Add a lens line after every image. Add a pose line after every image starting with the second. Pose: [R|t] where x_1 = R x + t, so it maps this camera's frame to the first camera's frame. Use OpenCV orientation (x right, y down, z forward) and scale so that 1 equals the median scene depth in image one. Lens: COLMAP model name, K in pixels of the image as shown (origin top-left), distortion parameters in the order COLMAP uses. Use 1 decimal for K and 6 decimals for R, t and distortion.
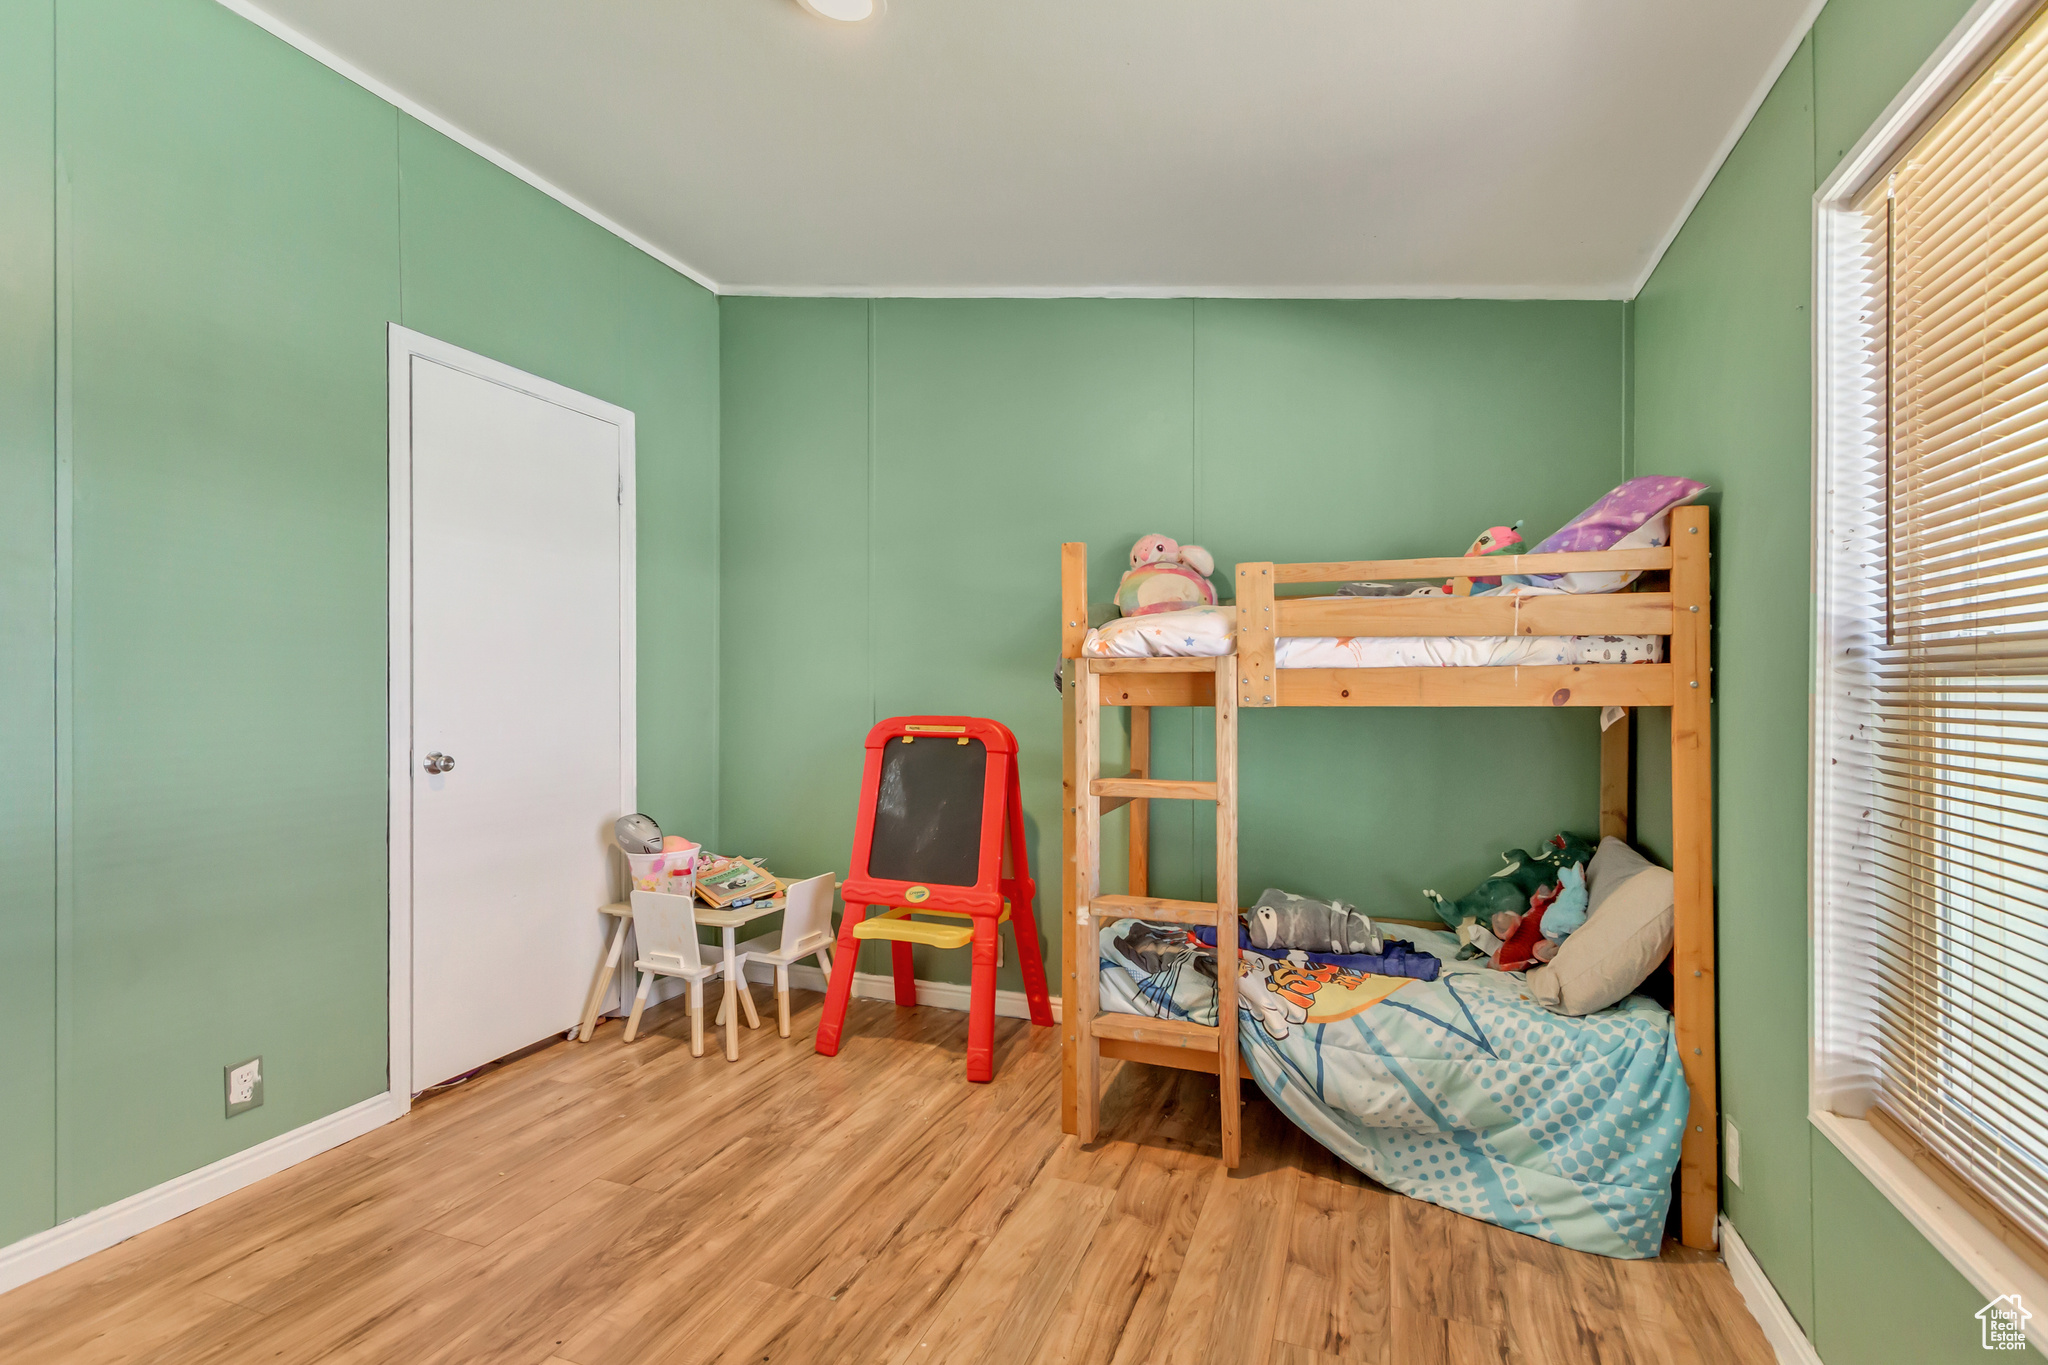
lens RADIAL K [[950.0, 0, 1018.7], [0, 950.0, 683.1], [0, 0, 1]] dist [0.008659, -0.000205]
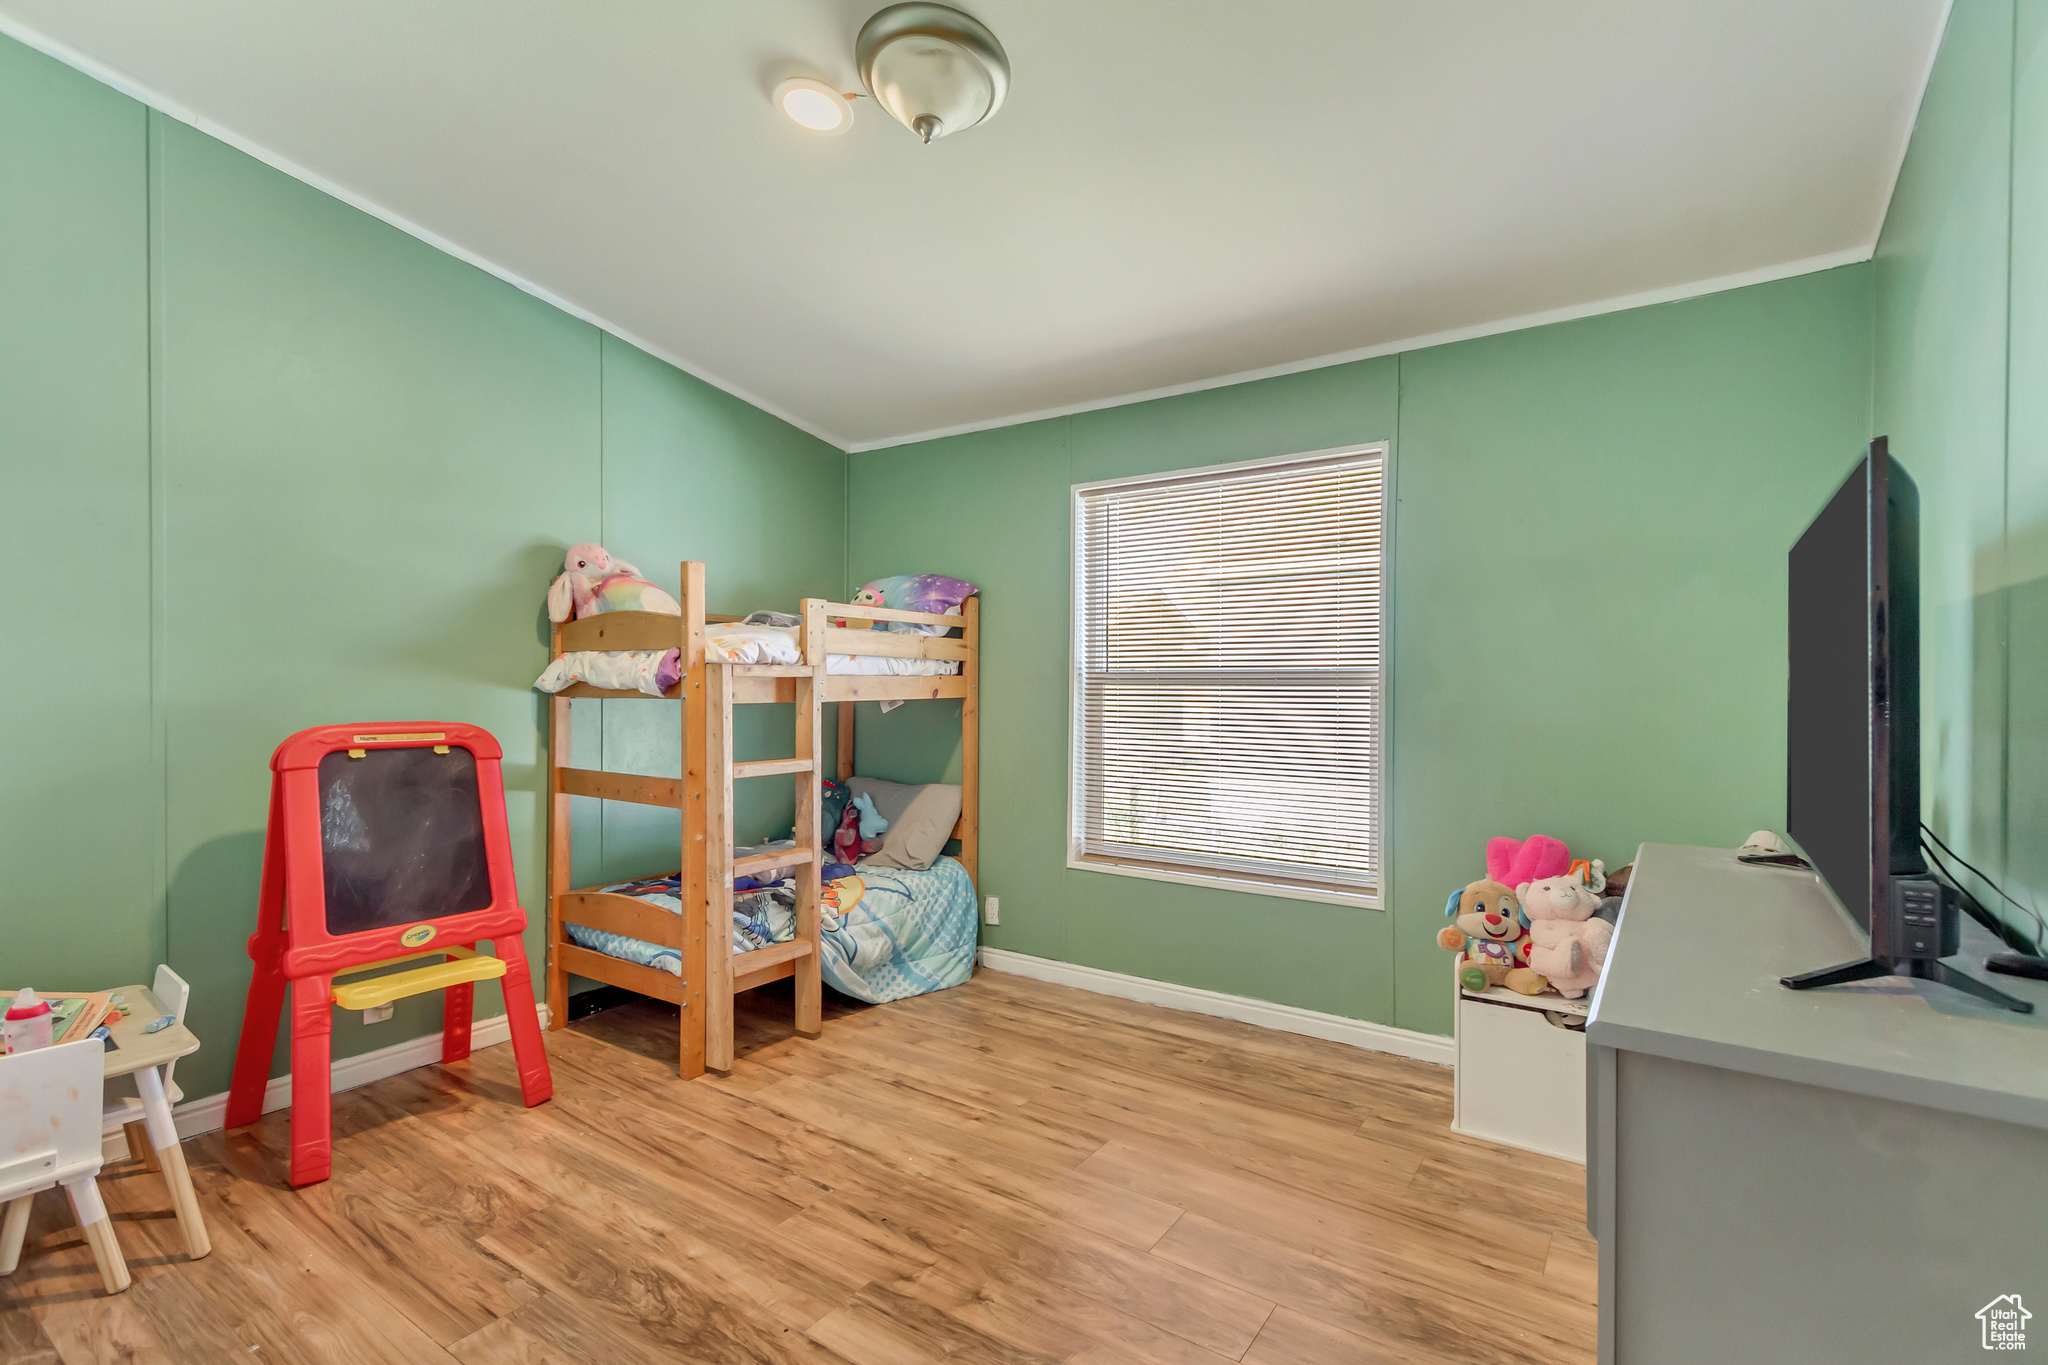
lens RADIAL K [[950.0, 0, 1020.2], [0, 950.0, 687.2], [0, 0, 1]] dist [0.008659, -0.000205]
pose [[0.229873, -0.002424, 0.973218, -1.116923], [-0.009902, 0.999939, 0.004829, -0.007364], [-0.973170, -0.010747, 0.229835, 0.413339]]
